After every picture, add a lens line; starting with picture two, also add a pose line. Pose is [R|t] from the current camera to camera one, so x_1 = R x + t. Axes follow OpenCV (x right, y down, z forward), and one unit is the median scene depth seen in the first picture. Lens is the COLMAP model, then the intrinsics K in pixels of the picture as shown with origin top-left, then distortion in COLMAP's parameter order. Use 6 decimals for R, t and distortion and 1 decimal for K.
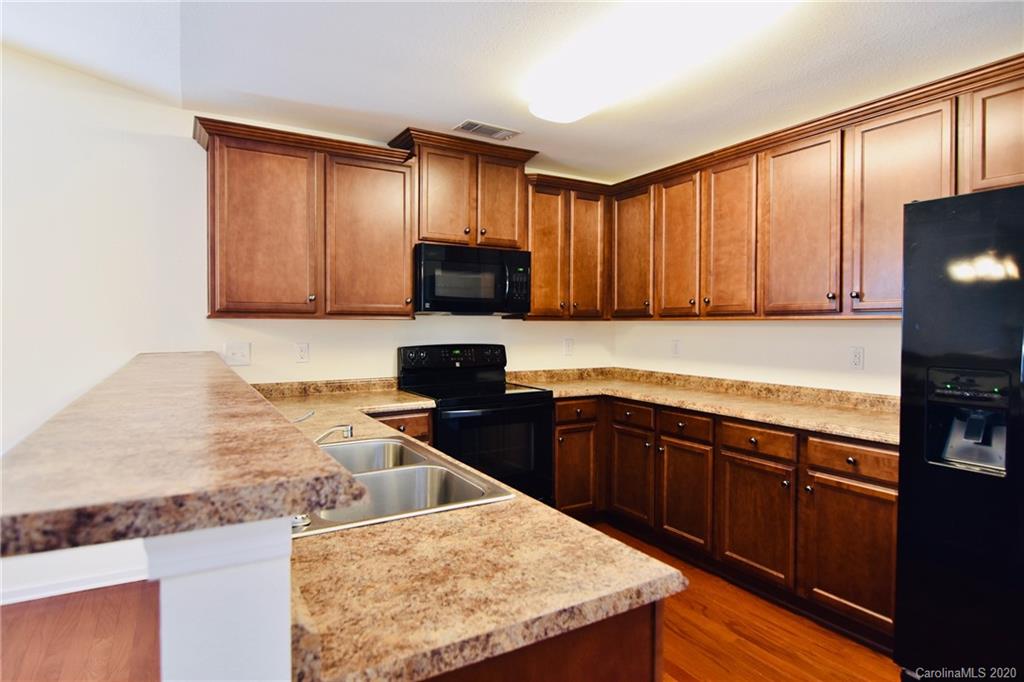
lens RADIAL K [[558.1, 0, 527.7], [0, 558.1, 367.9], [0, 0, 1]] dist [-0.003563, -0.013169]
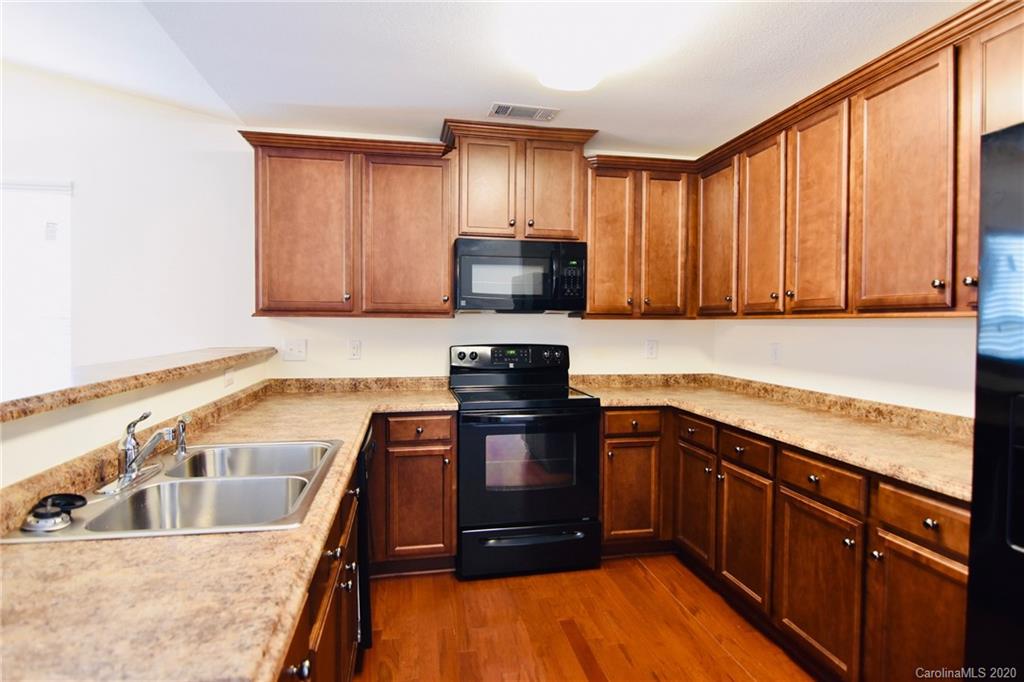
lens RADIAL K [[558.1, 0, 514.1], [0, 558.1, 364.5], [0, 0, 1]] dist [-0.003563, -0.013169]
pose [[0.939041, 0.028091, -0.342655, 0.249763], [-0.029582, 0.999562, 0.000876, -0.010801], [0.342530, 0.009313, 0.939461, 0.141280]]
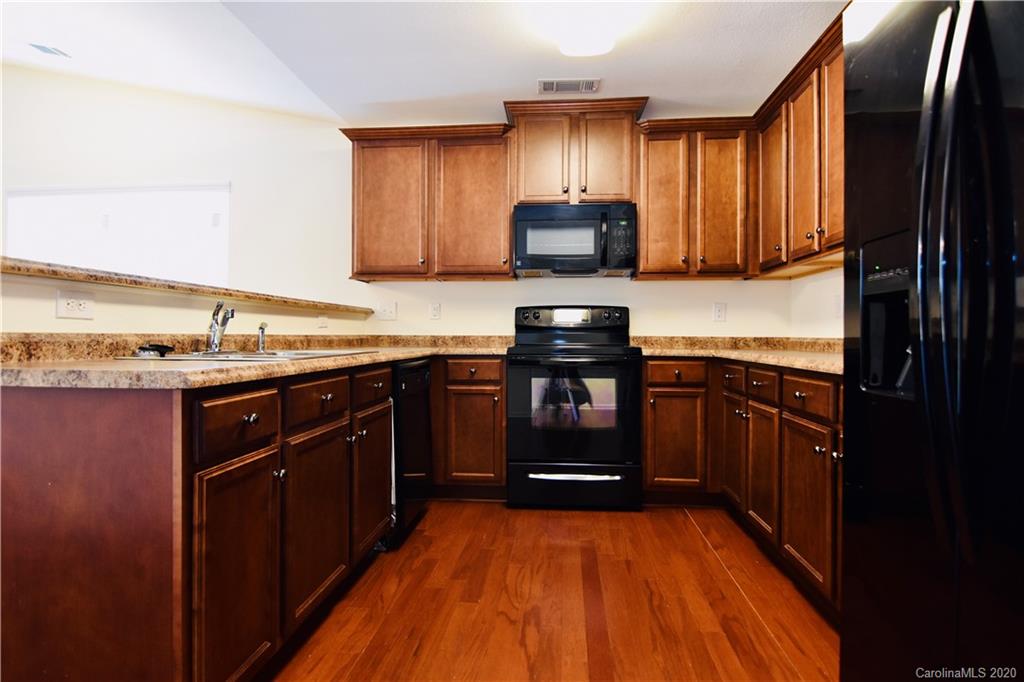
lens RADIAL K [[558.1, 0, 508.1], [0, 558.1, 367.0], [0, 0, 1]] dist [-0.003563, -0.013169]
pose [[0.806064, 0.031593, -0.590985, 0.475914], [-0.044438, 0.998986, -0.007207, 0.102681], [0.590158, 0.032072, 0.806651, 0.138000]]
